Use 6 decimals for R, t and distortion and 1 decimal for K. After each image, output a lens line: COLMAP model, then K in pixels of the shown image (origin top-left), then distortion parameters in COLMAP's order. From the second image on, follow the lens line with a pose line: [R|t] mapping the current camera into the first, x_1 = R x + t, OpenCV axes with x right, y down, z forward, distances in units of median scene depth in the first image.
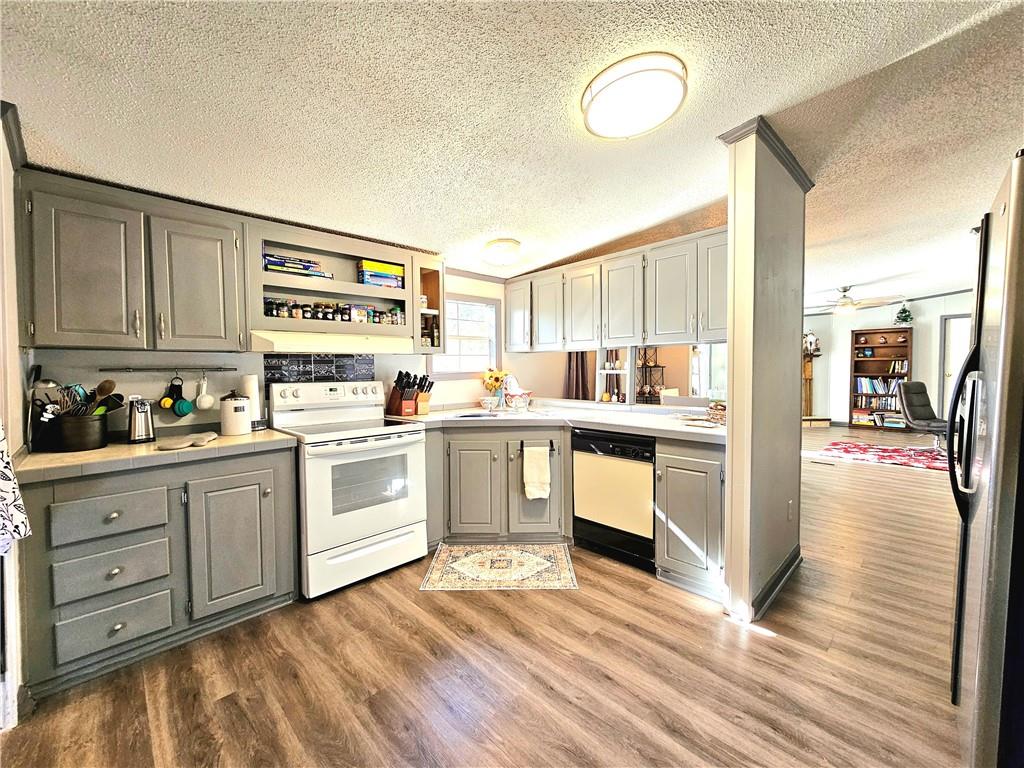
lens RADIAL K [[418.3, 0, 512.9], [0, 418.3, 383.0], [0, 0, 1]] dist [-0.000892, 0.000890]
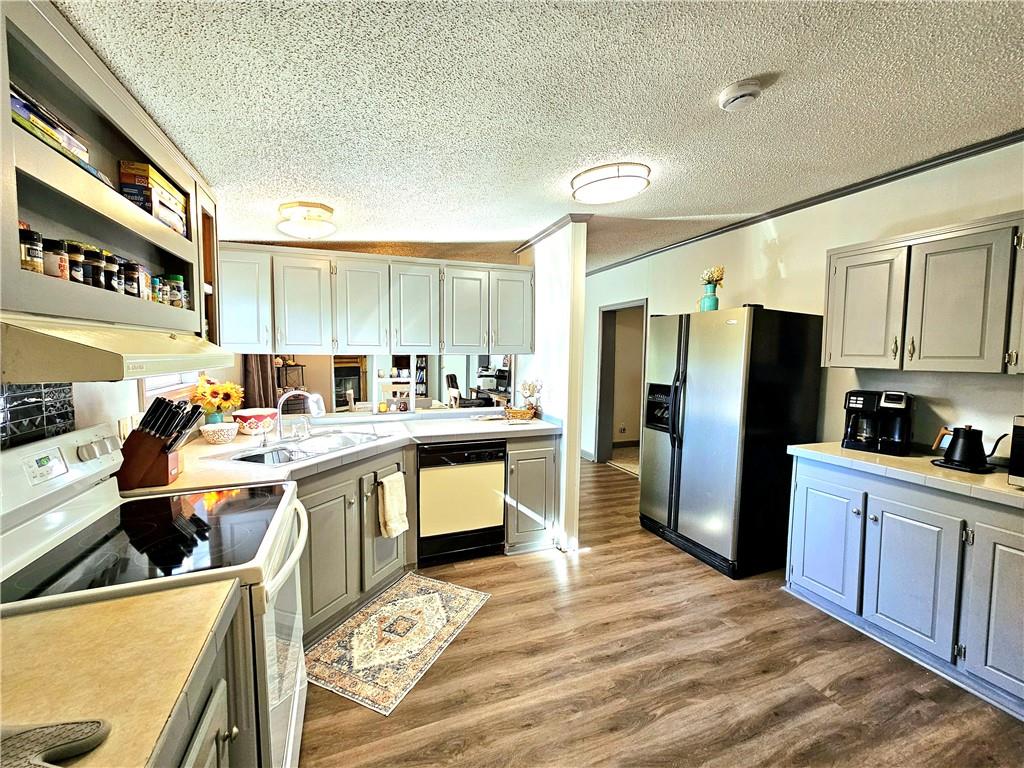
lens RADIAL K [[418.3, 0, 515.8], [0, 418.3, 383.0], [0, 0, 1]] dist [-0.000892, 0.000890]
pose [[0.387736, -0.048019, 0.920519, -0.649689], [0.018359, 0.998846, 0.044372, -0.069841], [-0.921588, -0.000305, 0.388170, 0.464237]]
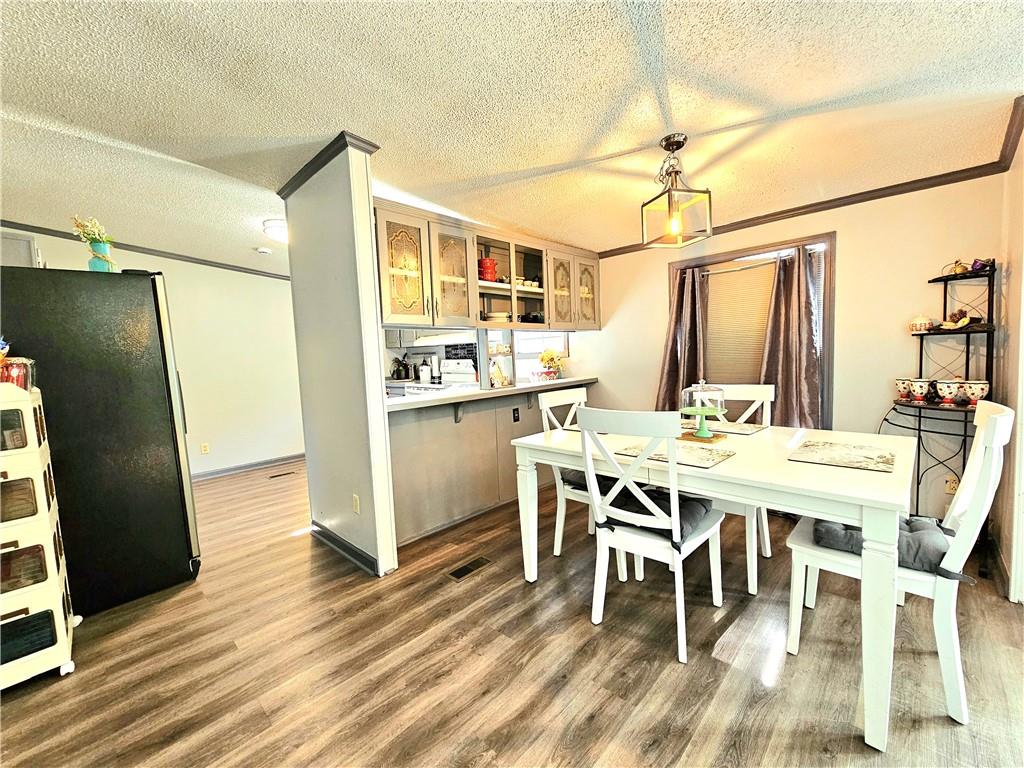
lens RADIAL K [[418.3, 0, 510.7], [0, 418.3, 379.2], [0, 0, 1]] dist [-0.000892, 0.000890]
pose [[0.026222, 0.073095, -0.996980, 1.509746], [0.004542, 0.997304, 0.073238, -0.052464], [0.999646, -0.006449, 0.025819, 1.246639]]
